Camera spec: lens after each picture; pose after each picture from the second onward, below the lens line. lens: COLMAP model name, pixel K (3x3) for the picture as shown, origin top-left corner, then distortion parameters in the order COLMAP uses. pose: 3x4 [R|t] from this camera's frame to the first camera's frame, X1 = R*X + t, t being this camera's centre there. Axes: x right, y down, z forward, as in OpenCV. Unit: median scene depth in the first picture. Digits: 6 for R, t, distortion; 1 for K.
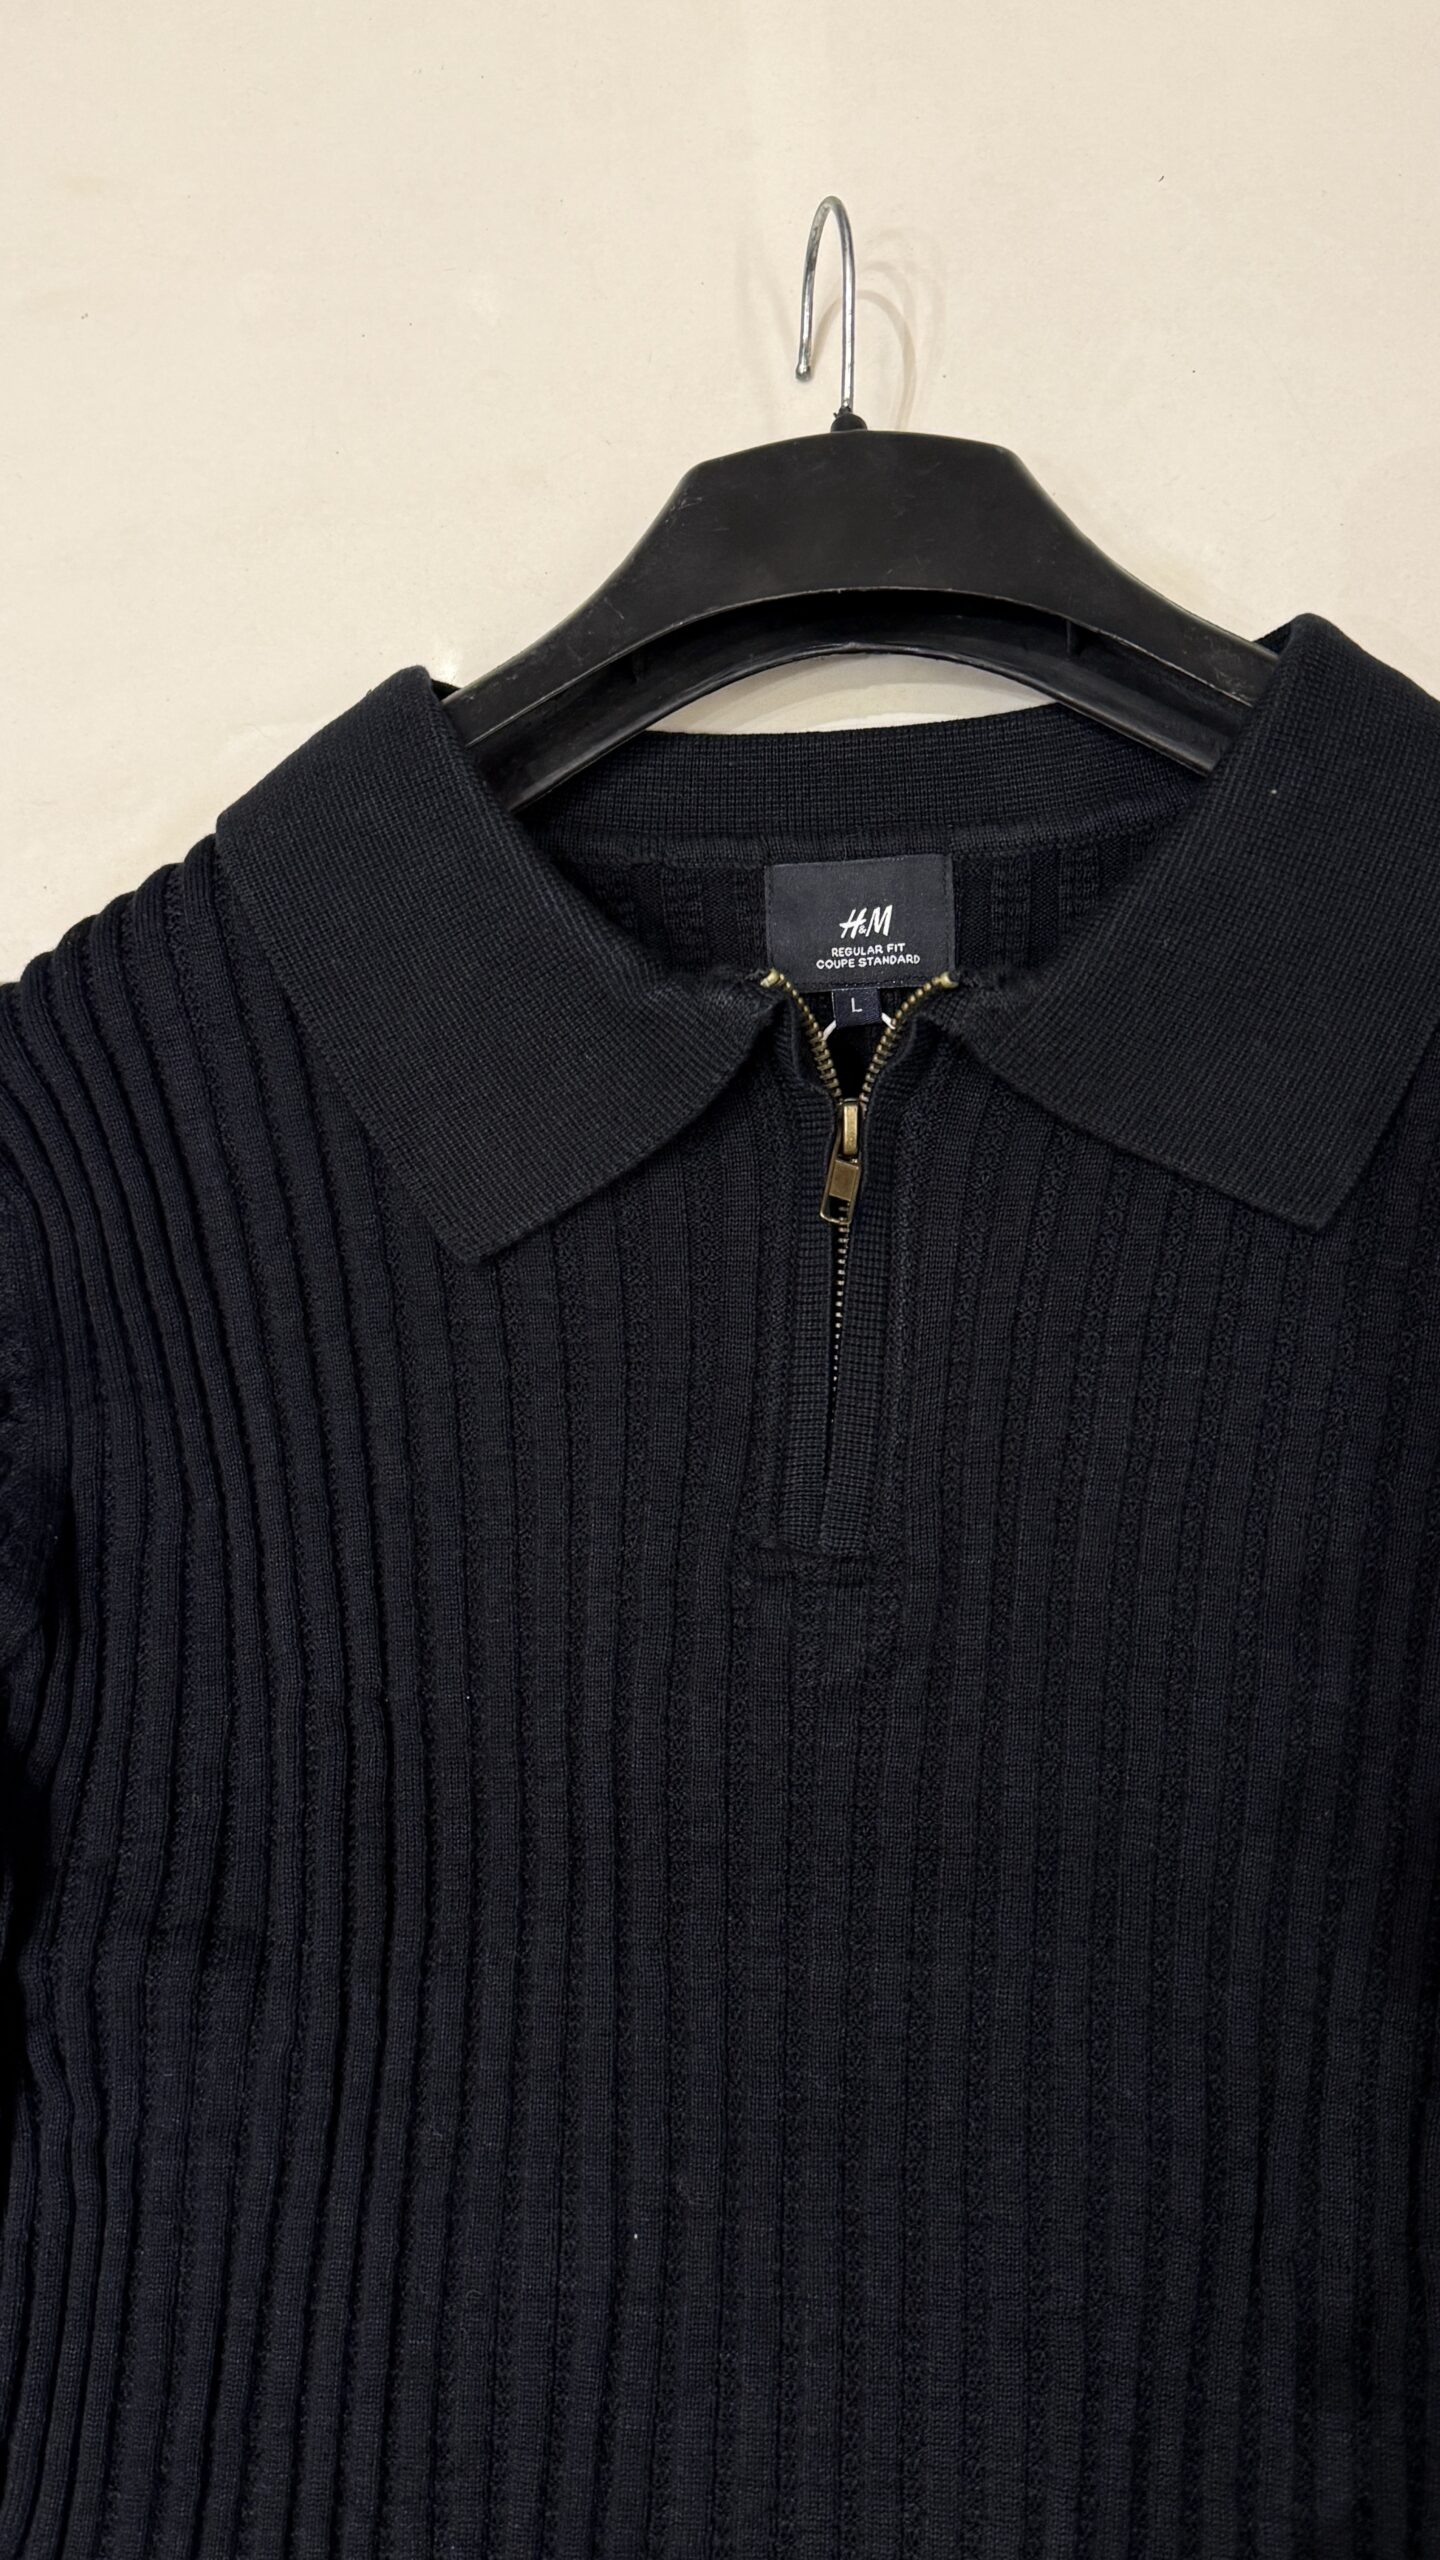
lens RADIAL K [[2172.0, 0, 767.7], [0, 2172.0, 1270.7], [0, 0, 1]] dist [0.192828, -0.405006]
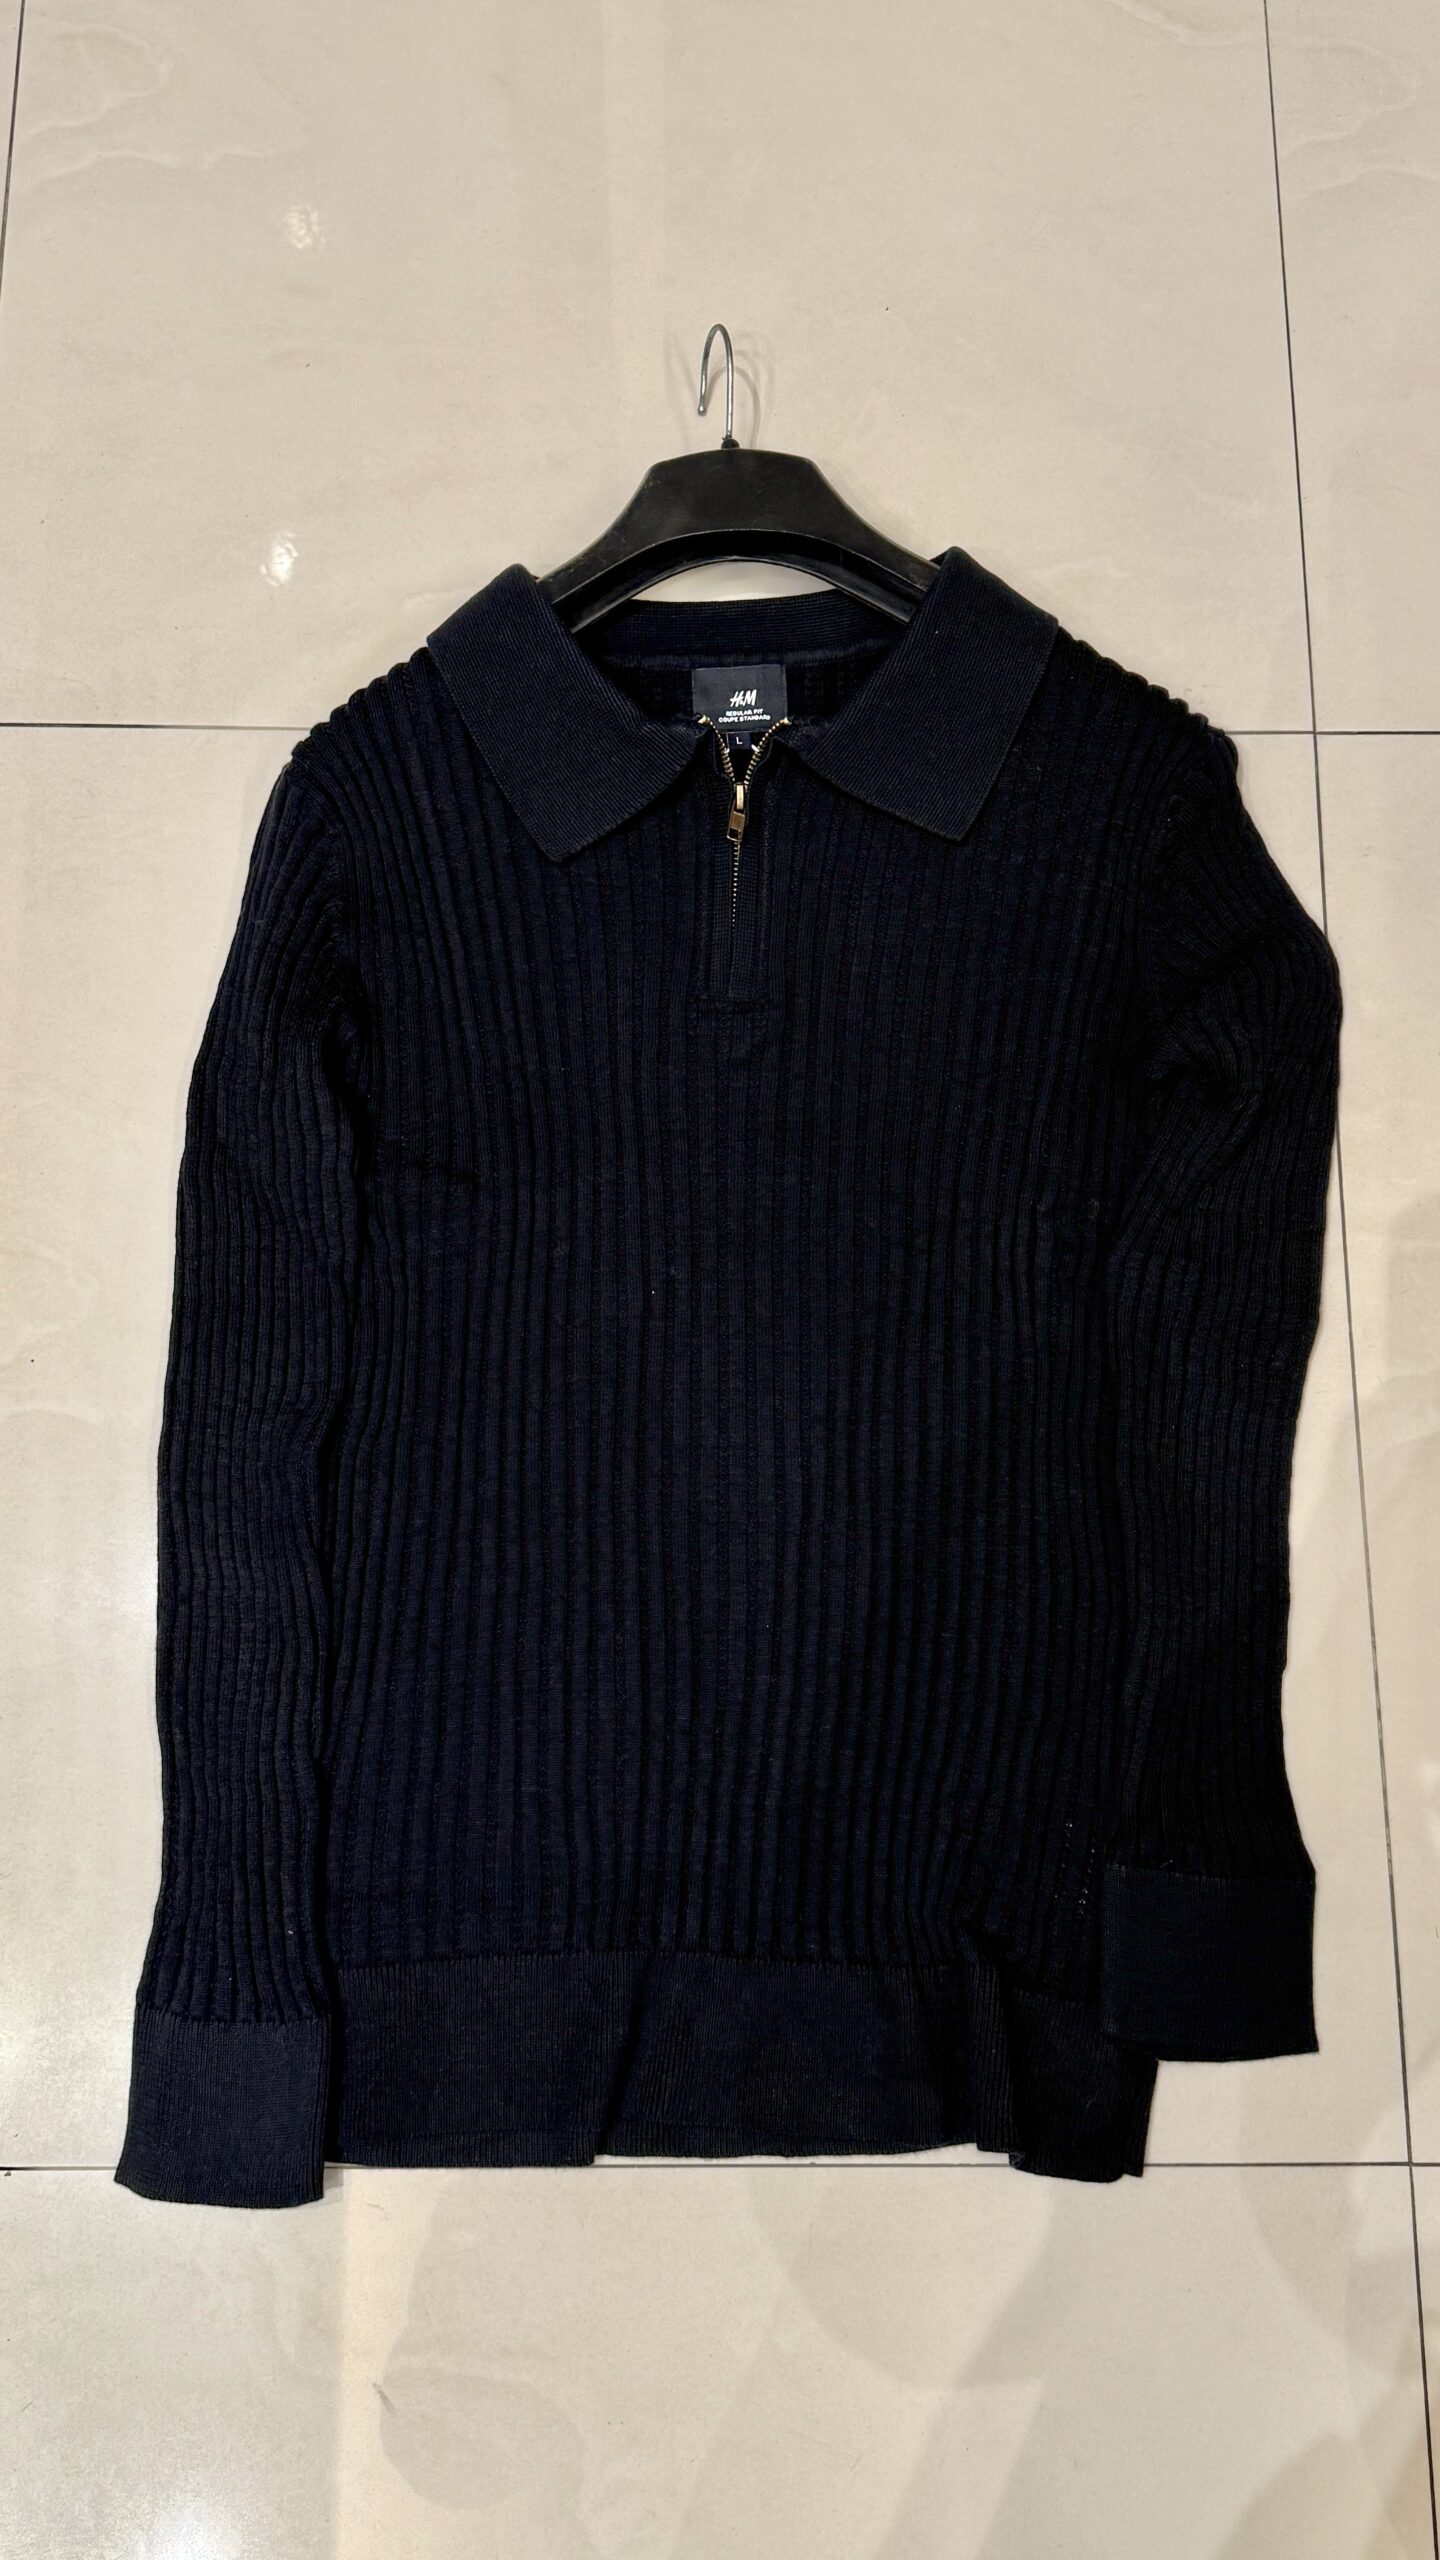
lens RADIAL K [[2172.0, 0, 767.7], [0, 2172.0, 1270.7], [0, 0, 1]] dist [0.192828, -0.405006]
pose [[0.994969, -0.015483, 0.098976, -0.150641], [0.010810, 0.998809, 0.047572, 0.289102], [-0.099595, -0.046263, 0.993952, -1.105359]]
